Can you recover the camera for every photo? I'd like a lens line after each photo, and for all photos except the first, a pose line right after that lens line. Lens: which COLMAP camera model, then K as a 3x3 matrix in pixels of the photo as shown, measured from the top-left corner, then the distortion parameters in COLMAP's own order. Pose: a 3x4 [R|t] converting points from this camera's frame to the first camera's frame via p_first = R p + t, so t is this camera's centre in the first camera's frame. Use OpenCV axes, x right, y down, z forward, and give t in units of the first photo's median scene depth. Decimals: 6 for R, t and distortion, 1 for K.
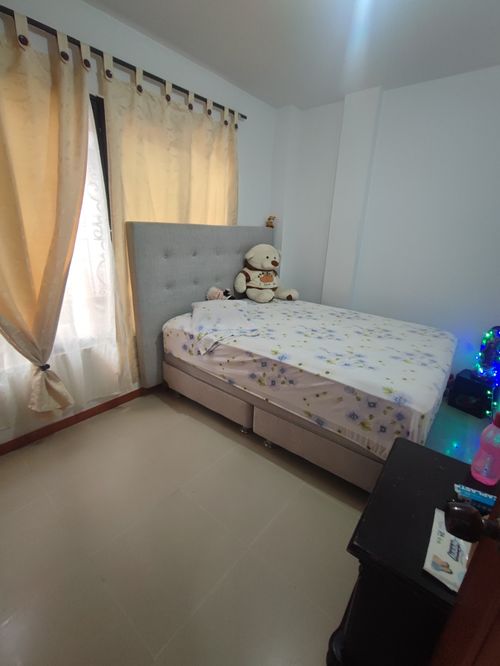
lens RADIAL K [[301.5, 0, 247.7], [0, 301.5, 336.4], [0, 0, 1]] dist [-0.001439, 0.002082]
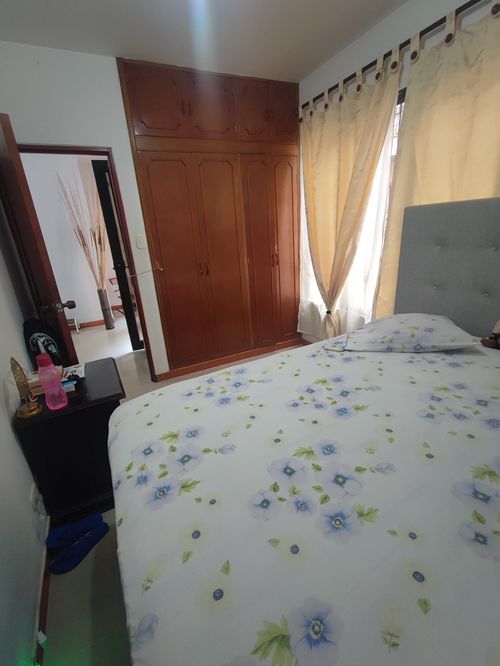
lens RADIAL K [[301.5, 0, 247.6], [0, 301.5, 330.4], [0, 0, 1]] dist [-0.001439, 0.002082]
pose [[-0.404421, 0.287452, -0.868225, 0.823834], [-0.269414, 0.869755, 0.413452, -0.330790], [0.873991, 0.401120, -0.274304, 1.091531]]
